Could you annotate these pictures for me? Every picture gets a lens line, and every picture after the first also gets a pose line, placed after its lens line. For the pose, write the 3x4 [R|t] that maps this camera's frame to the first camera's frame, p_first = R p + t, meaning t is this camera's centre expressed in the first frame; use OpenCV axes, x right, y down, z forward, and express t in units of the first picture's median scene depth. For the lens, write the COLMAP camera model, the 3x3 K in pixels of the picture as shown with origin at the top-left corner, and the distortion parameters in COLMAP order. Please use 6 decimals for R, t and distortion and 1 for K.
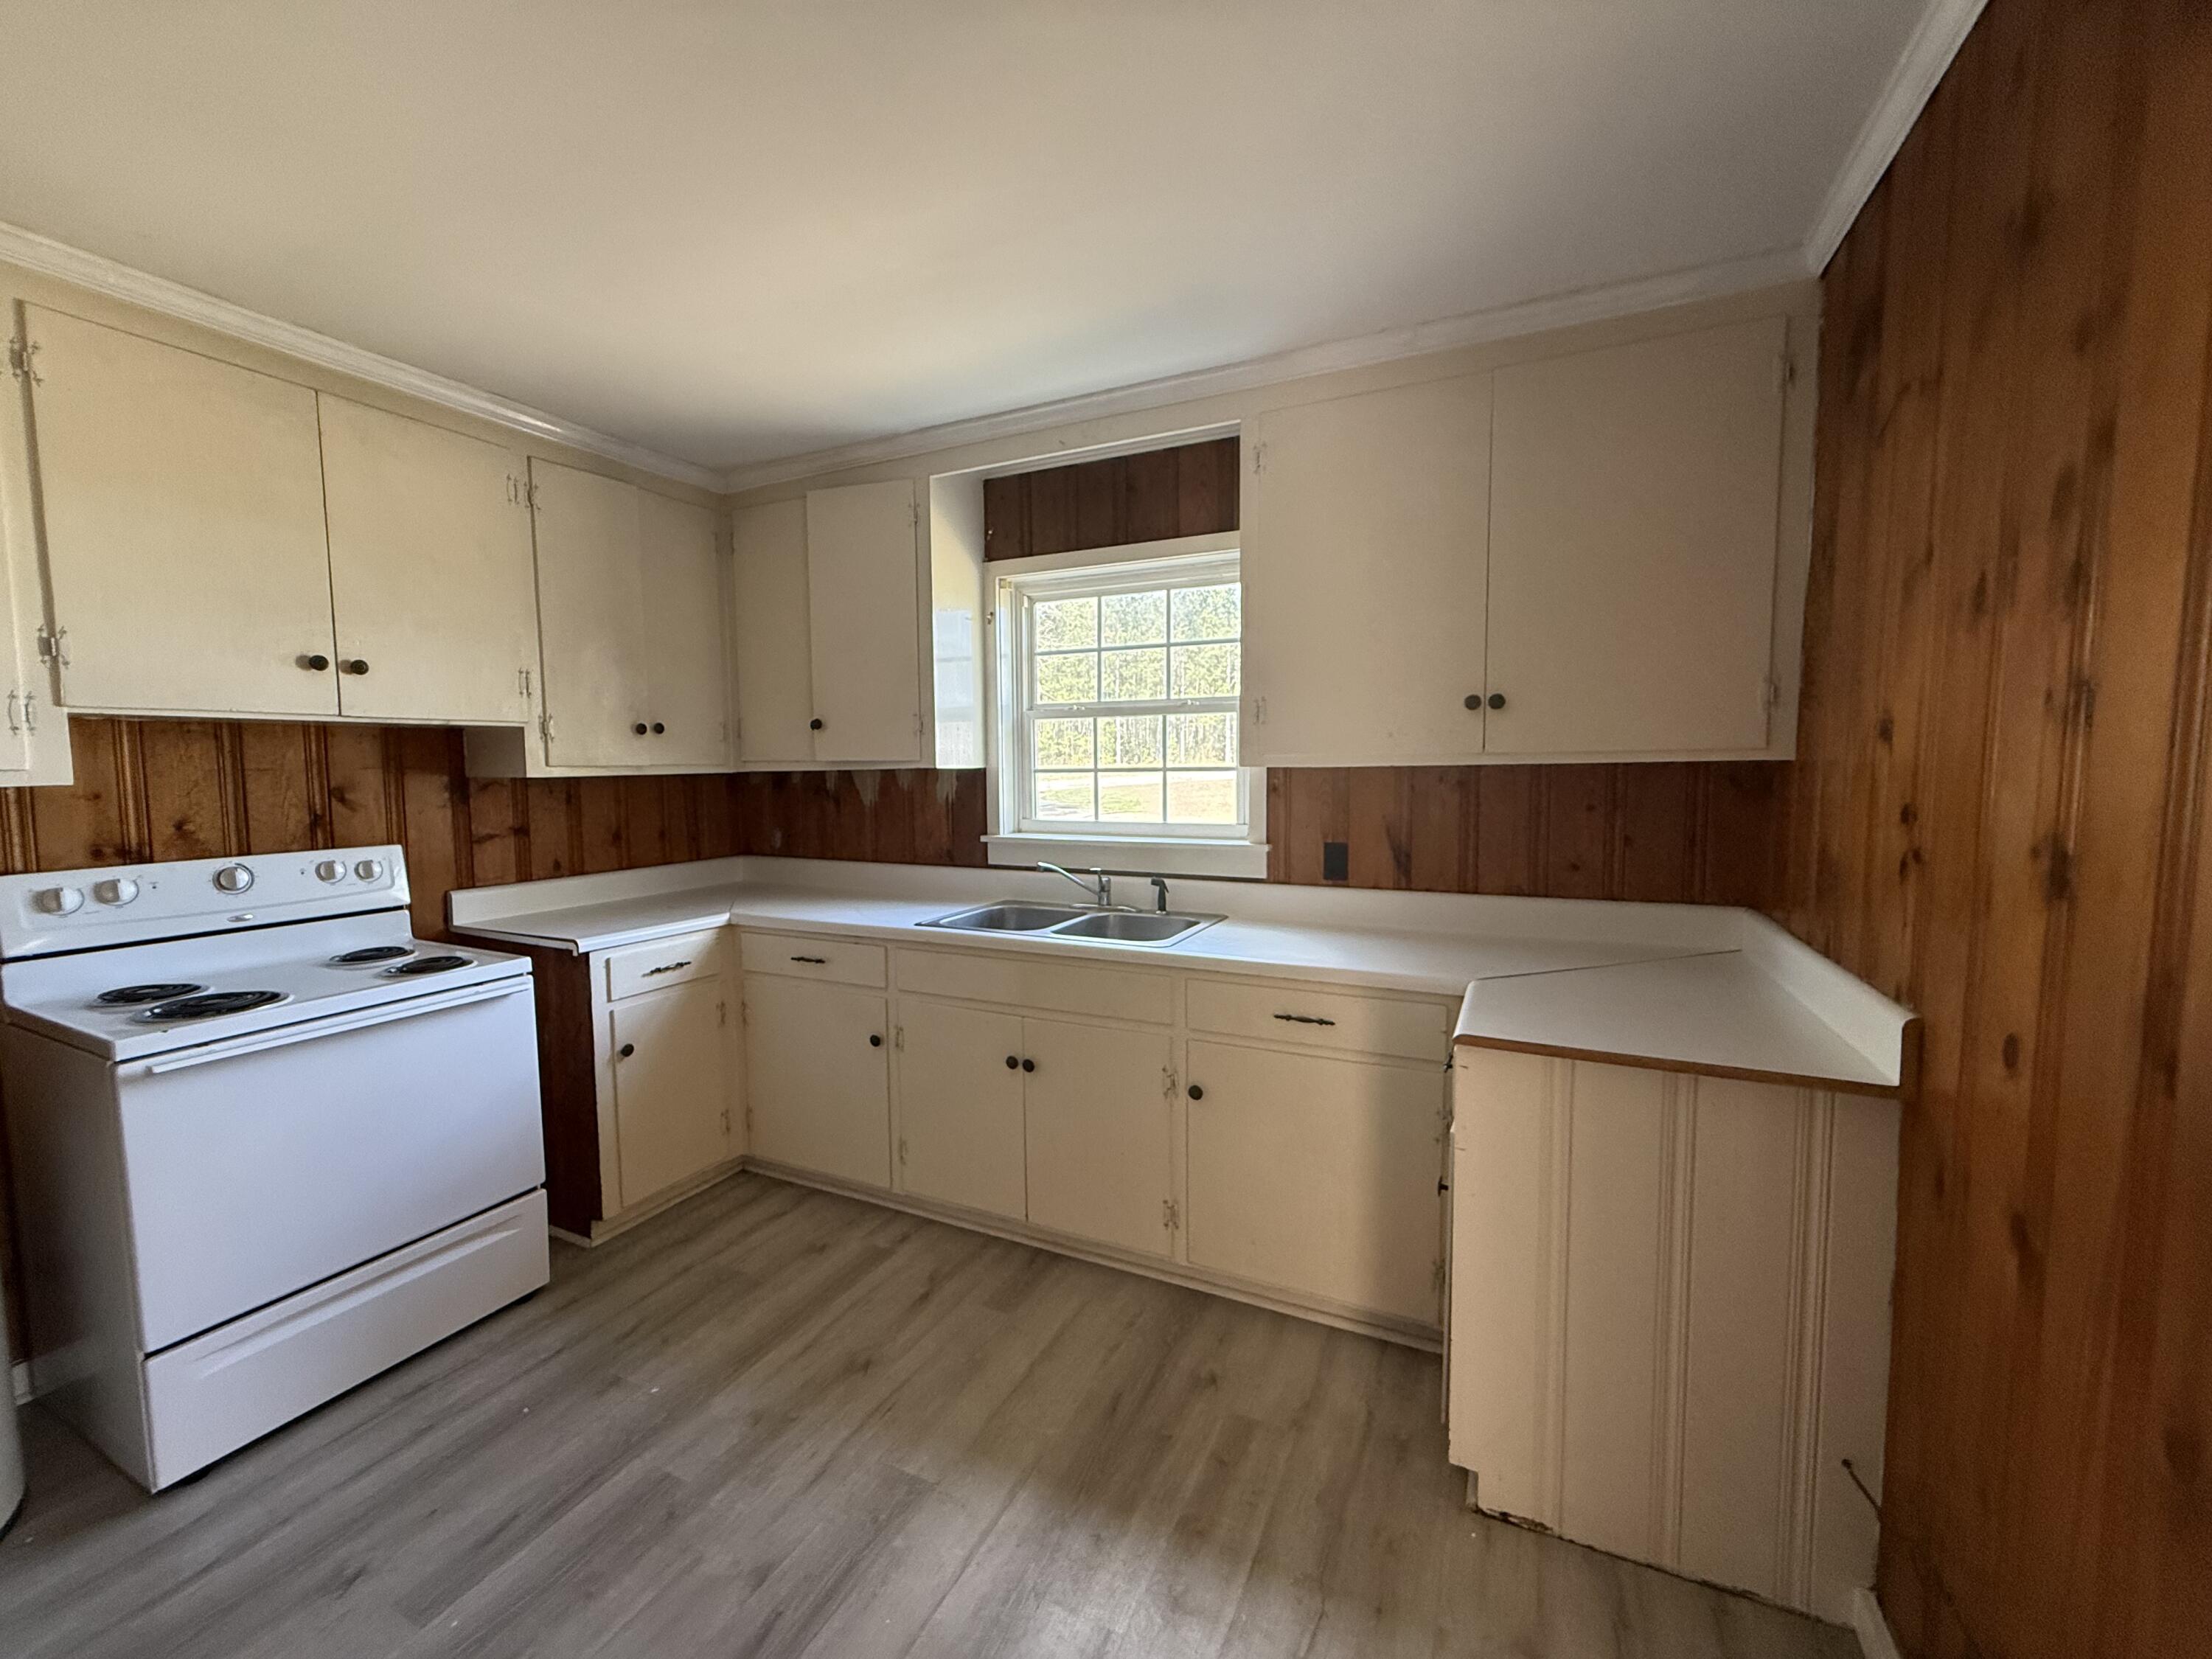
lens RADIAL K [[884.6, 0, 1105.2], [0, 884.6, 830.3], [0, 0, 1]] dist [-0.002081, 0.000633]
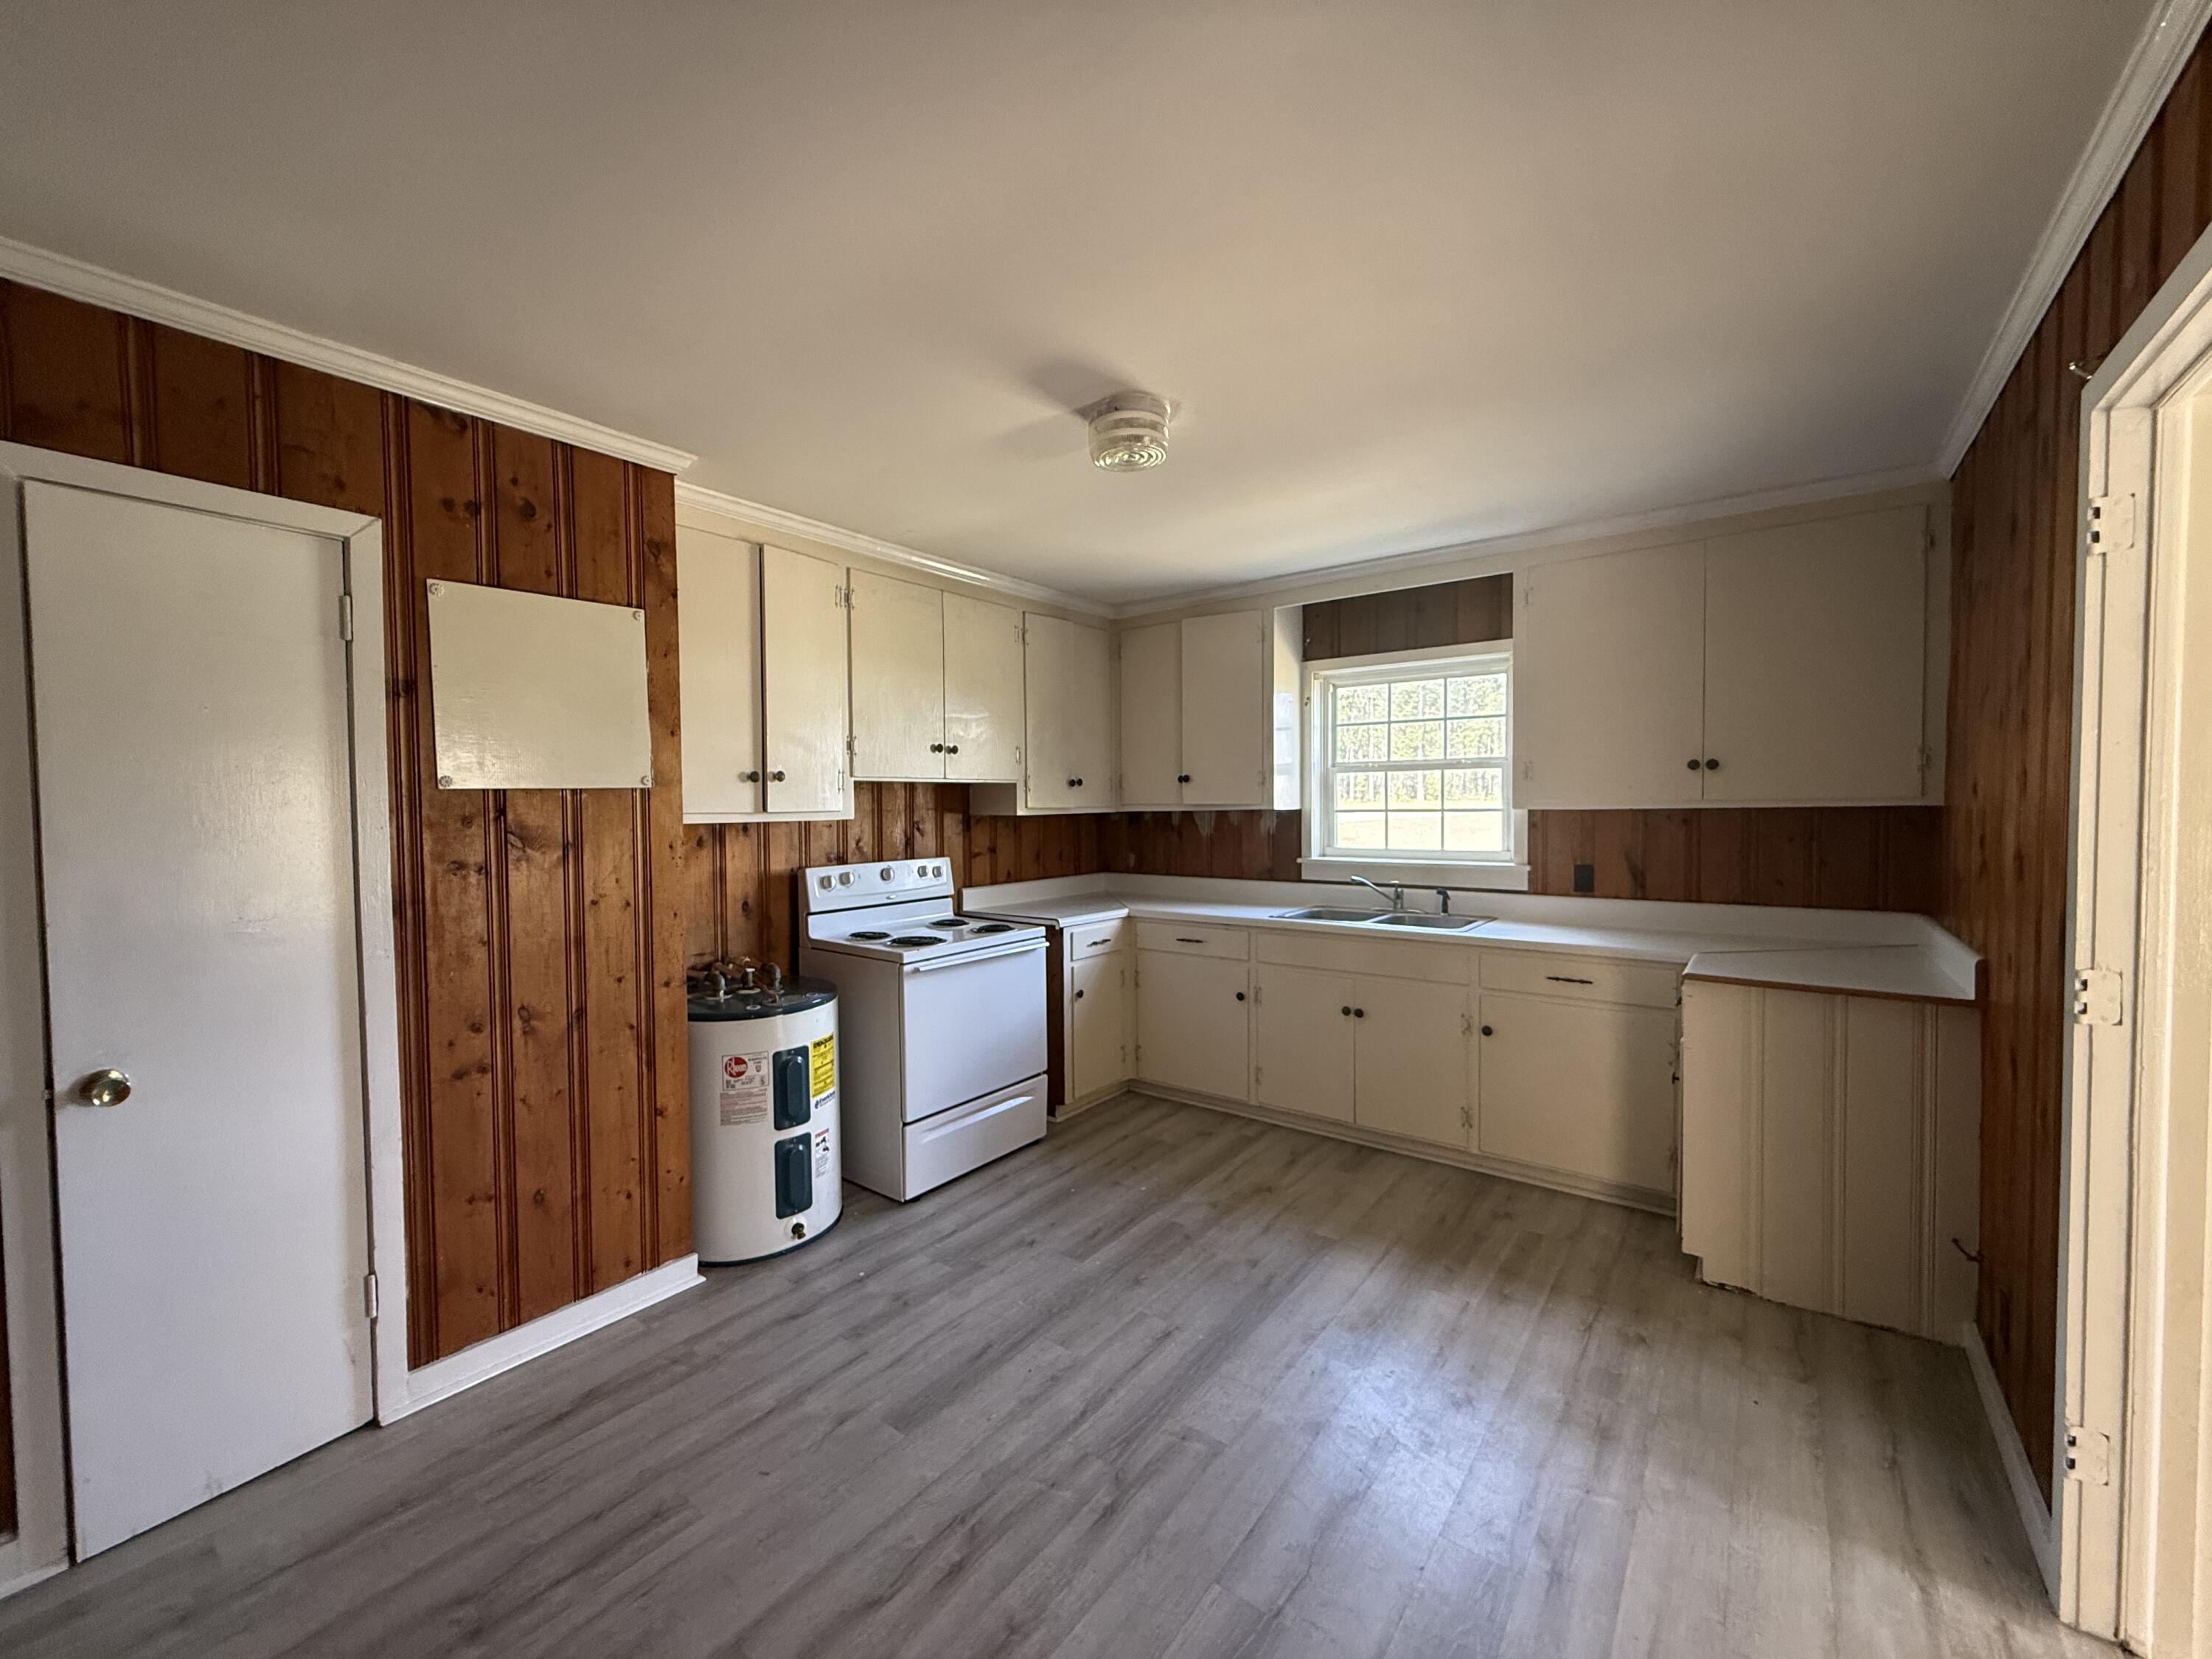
lens RADIAL K [[884.6, 0, 1100.4], [0, 884.6, 830.4], [0, 0, 1]] dist [-0.002081, 0.000633]
pose [[0.979187, 0.005894, -0.202873, -0.238040], [-0.014640, 0.999025, -0.041639, 0.035811], [0.202429, 0.043742, 0.978319, -0.599420]]
